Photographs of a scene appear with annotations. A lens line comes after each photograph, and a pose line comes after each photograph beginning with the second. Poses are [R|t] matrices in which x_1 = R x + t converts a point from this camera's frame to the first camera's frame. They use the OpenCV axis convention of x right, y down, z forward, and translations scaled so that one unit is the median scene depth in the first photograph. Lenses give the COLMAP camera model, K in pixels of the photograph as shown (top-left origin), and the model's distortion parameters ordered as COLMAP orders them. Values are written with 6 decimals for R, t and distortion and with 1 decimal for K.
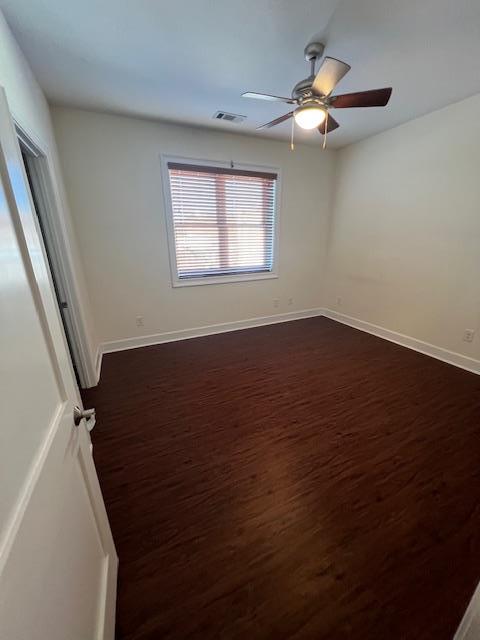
lens RADIAL K [[258.6, 0, 240.0], [0, 258.6, 320.0], [0, 0, 1]] dist [0.001105, 0.000345]
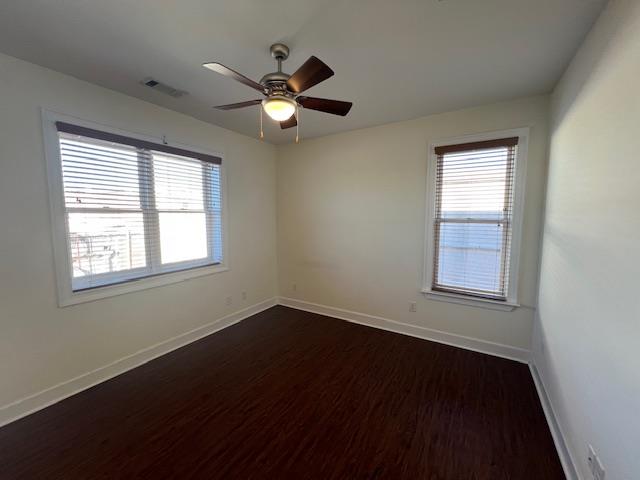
lens RADIAL K [[258.6, 0, 318.1], [0, 258.6, 235.3], [0, 0, 1]] dist [0.001105, 0.000345]
pose [[0.836268, -0.032591, 0.547351, -0.176104], [0.161846, 0.968428, -0.189613, -0.172465], [-0.523891, 0.247154, 0.815140, 0.336981]]
